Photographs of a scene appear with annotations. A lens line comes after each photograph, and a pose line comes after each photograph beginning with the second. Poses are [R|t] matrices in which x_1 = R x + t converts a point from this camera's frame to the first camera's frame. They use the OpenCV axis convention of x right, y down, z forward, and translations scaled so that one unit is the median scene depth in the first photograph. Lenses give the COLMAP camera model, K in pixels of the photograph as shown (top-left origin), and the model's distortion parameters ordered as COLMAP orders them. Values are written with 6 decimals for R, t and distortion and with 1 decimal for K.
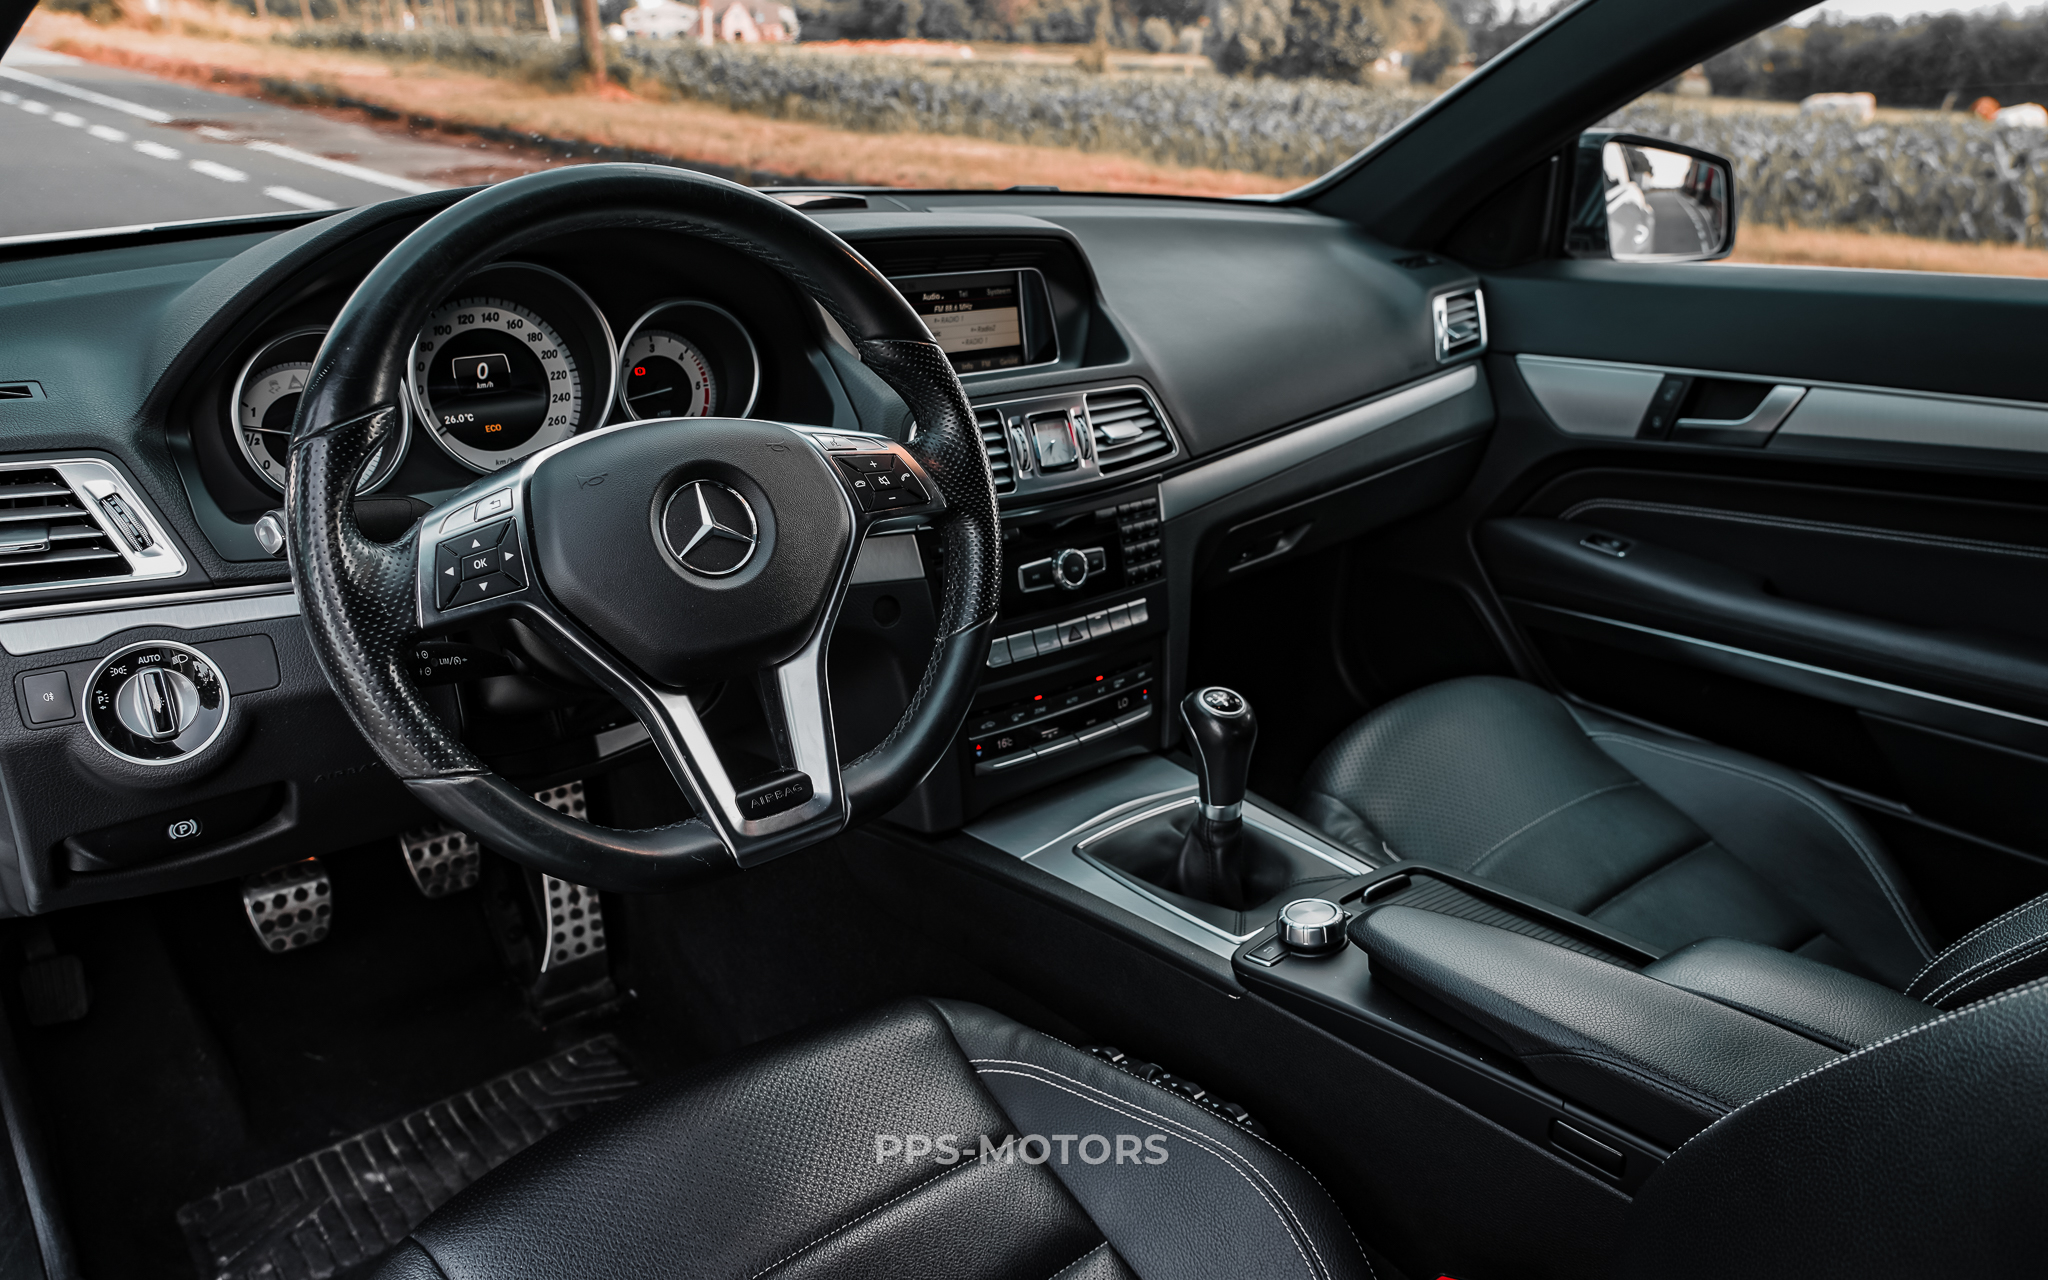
lens RADIAL K [[1391.7, 0, 1028.4], [0, 1391.7, 649.0], [0, 0, 1]] dist [-0.017789, 0.012510]
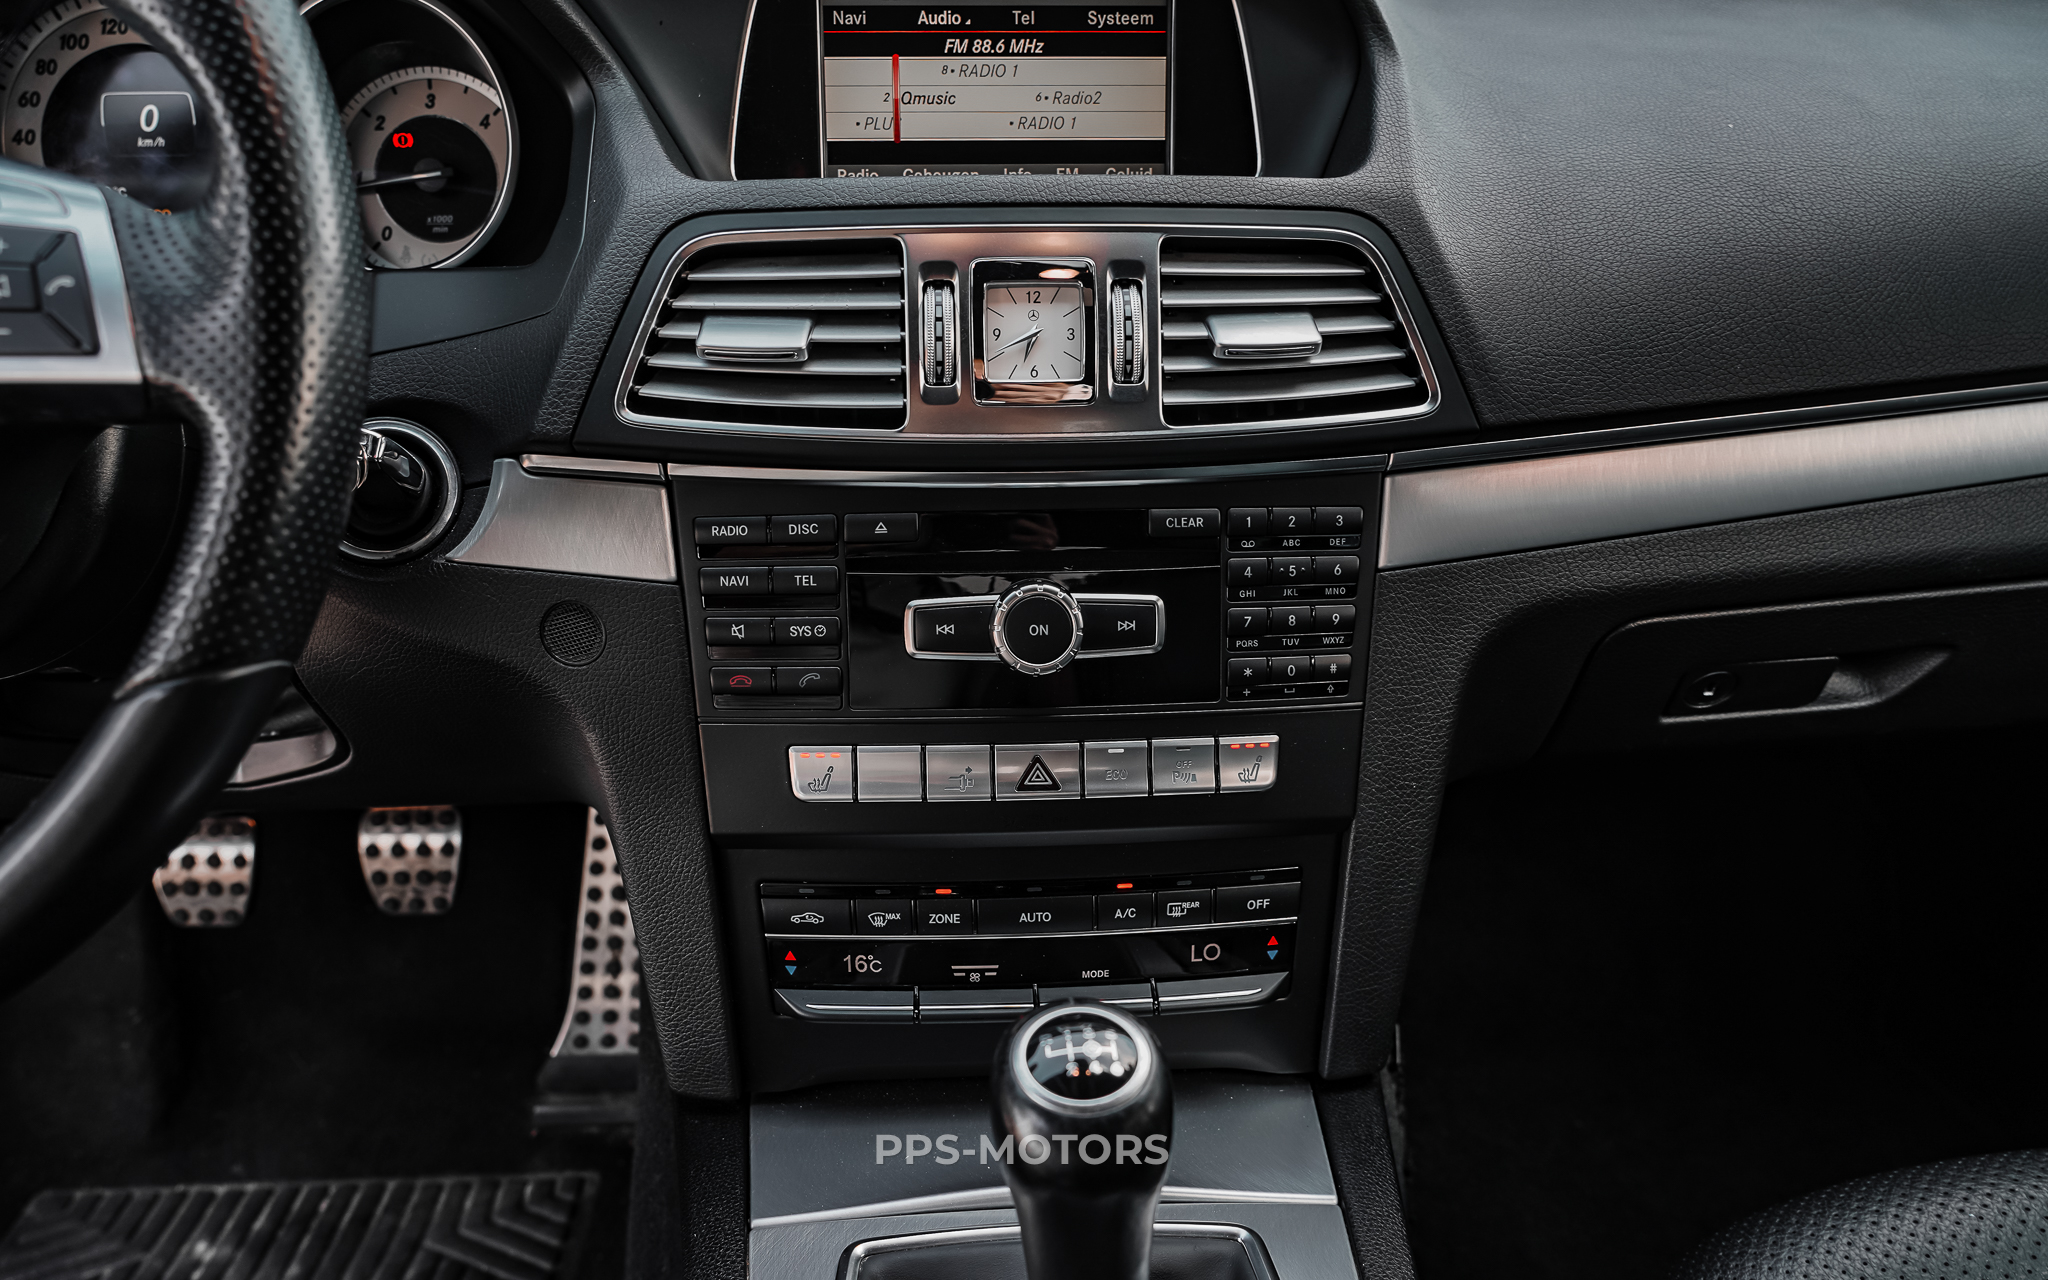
lens RADIAL K [[1533.0, 0, 1005.4], [0, 1533.0, 680.4], [0, 0, 1]] dist [-0.020671, 0.012152]
pose [[0.796987, 0.208487, -0.566873, 0.290685], [-0.202076, 0.976491, 0.075032, -0.073732], [0.569190, 0.054752, 0.820381, 0.585411]]
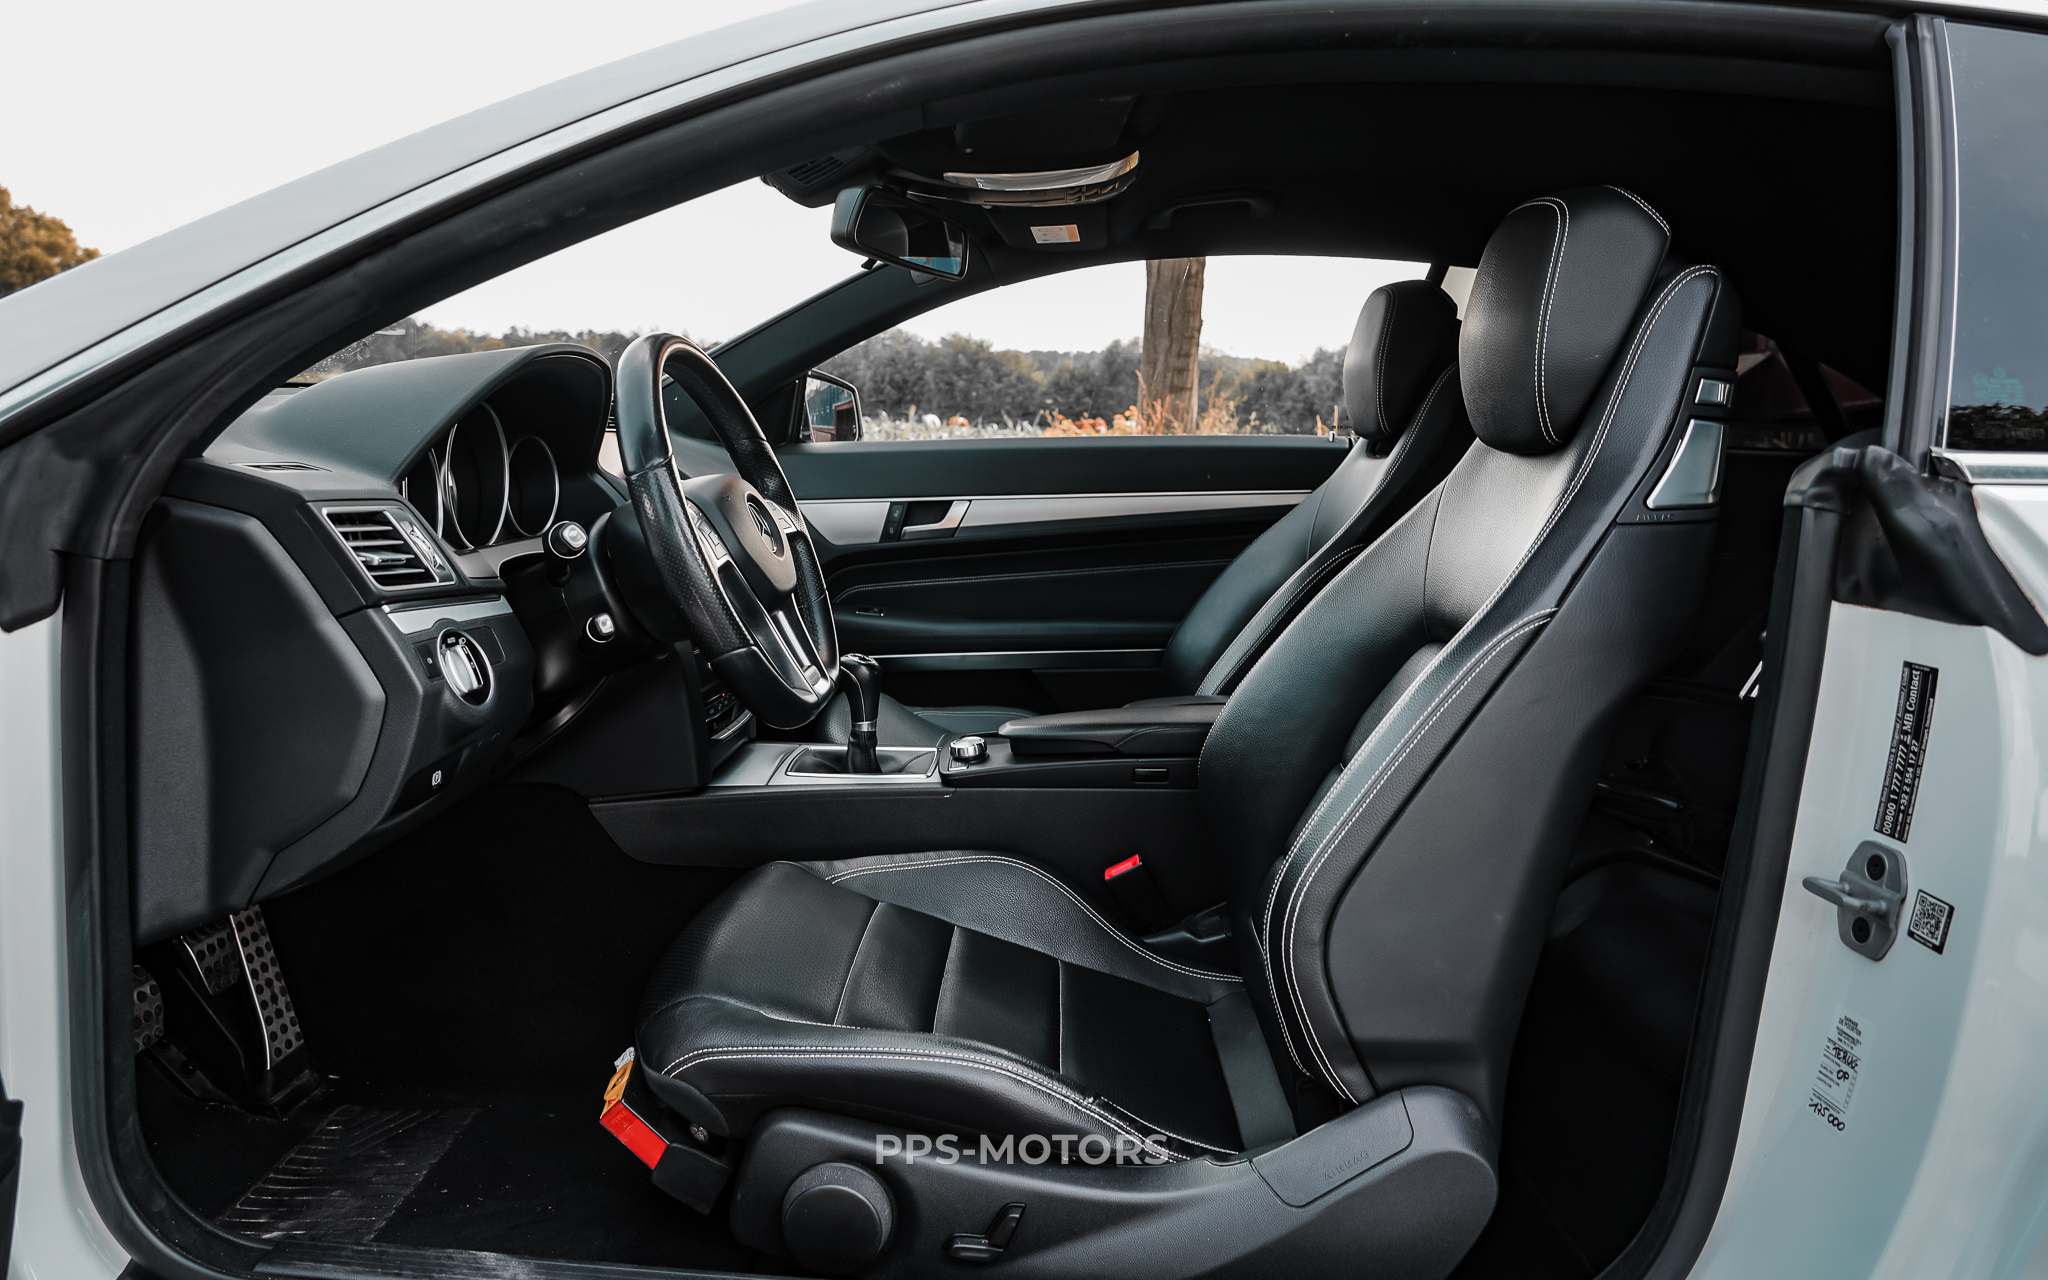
lens RADIAL K [[1391.7, 0, 1024.6], [0, 1391.7, 634.0], [0, 0, 1]] dist [-0.017789, 0.012510]
pose [[0.670280, -0.108646, 0.734112, -0.863691], [0.258248, 0.961544, -0.093488, 0.194515], [-0.695725, 0.252246, 0.672562, -0.261290]]
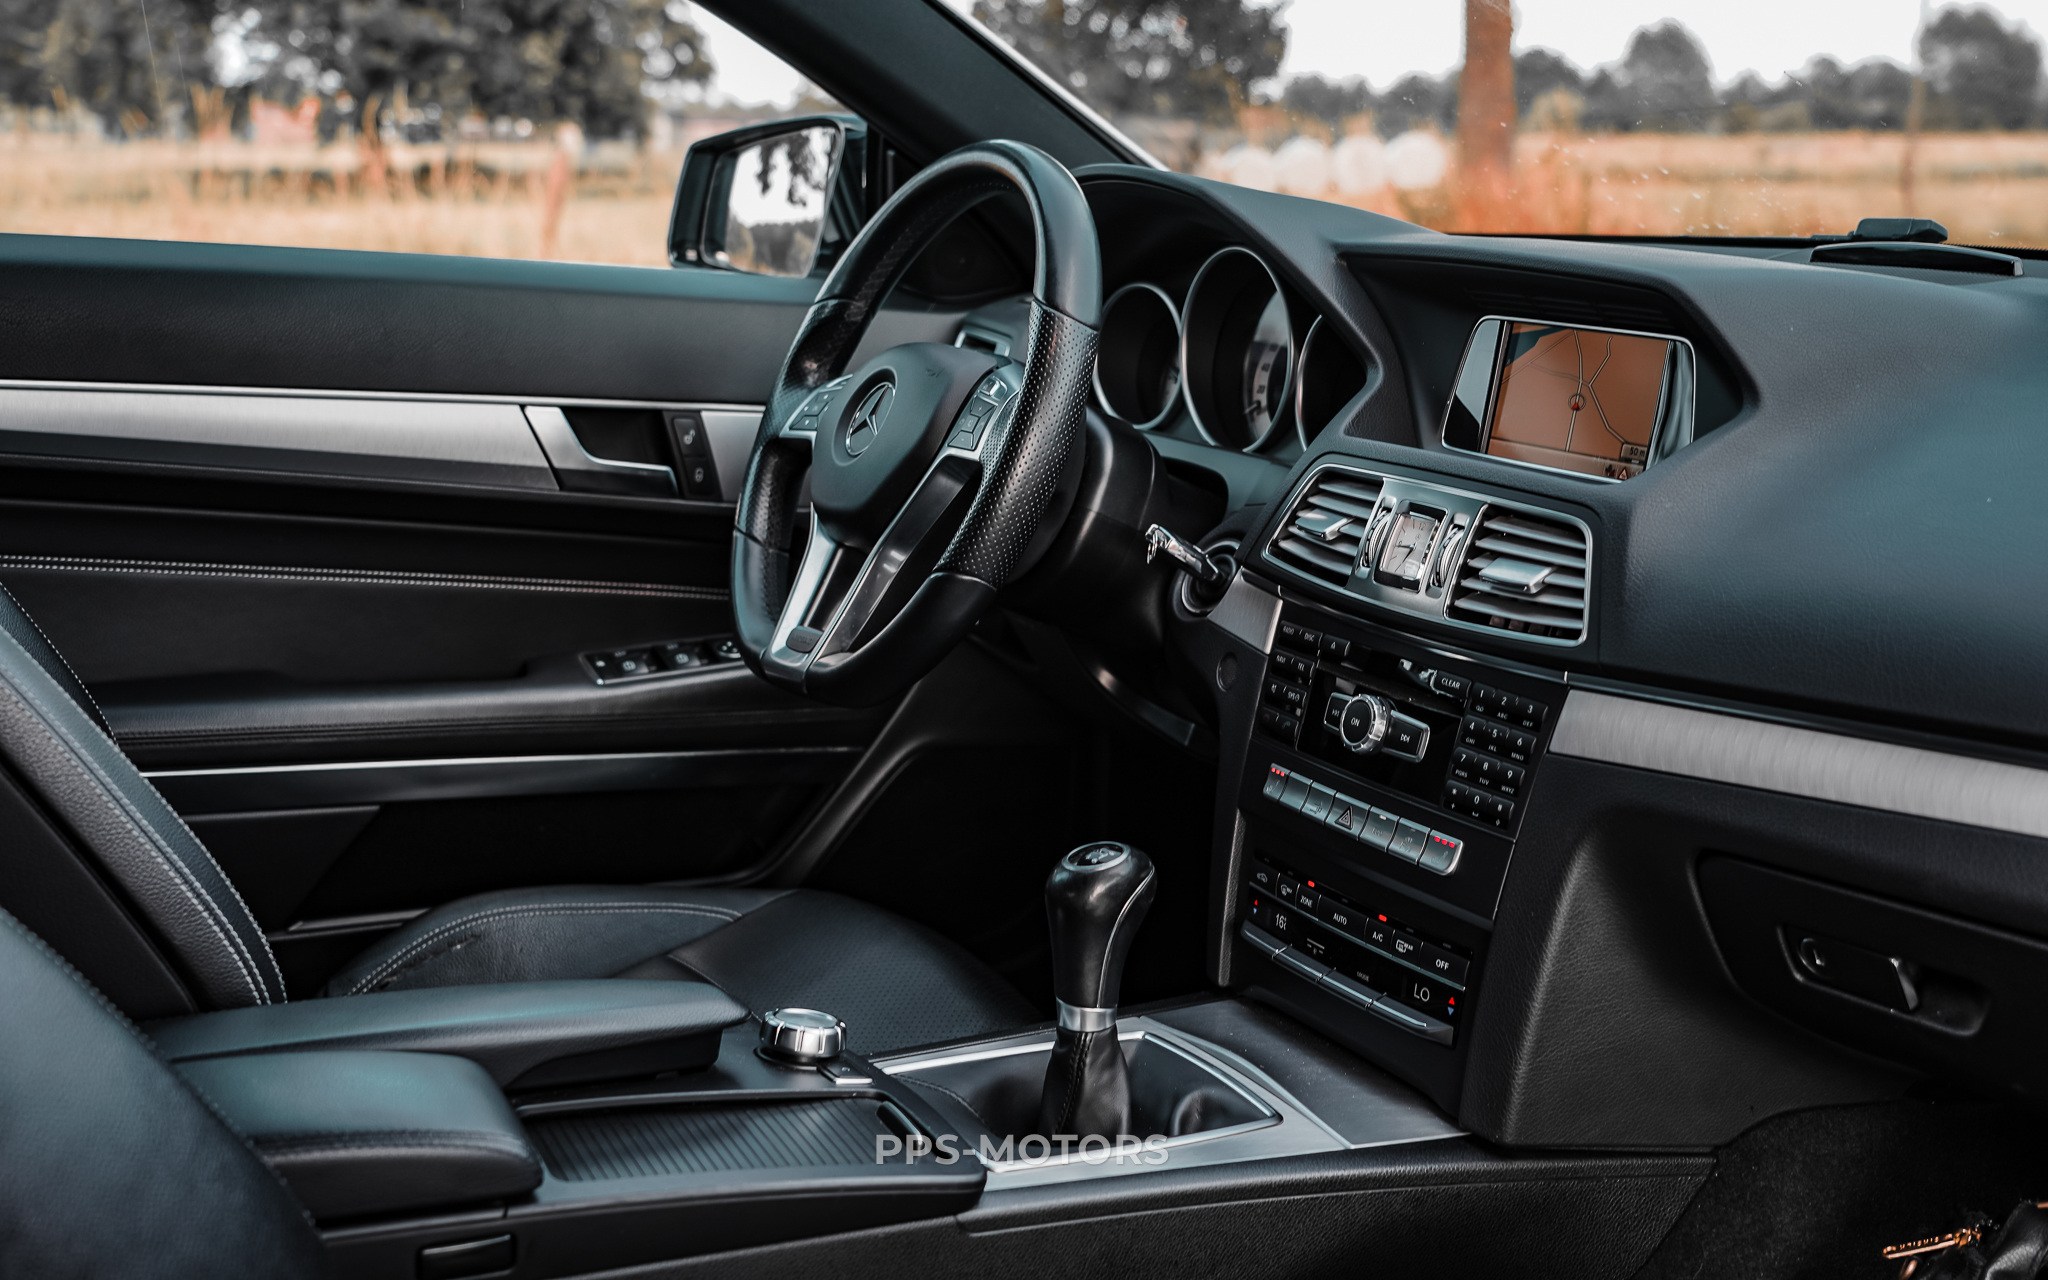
lens RADIAL K [[2408.6, 0, 1025.3], [0, 2408.6, 643.1], [0, 0, 1]] dist [0.023984, 0.000000]
pose [[-0.211966, 0.164808, -0.963280, 1.180132], [-0.389424, 0.889797, 0.237927, -0.304165], [0.896336, 0.425557, -0.124427, 0.955705]]
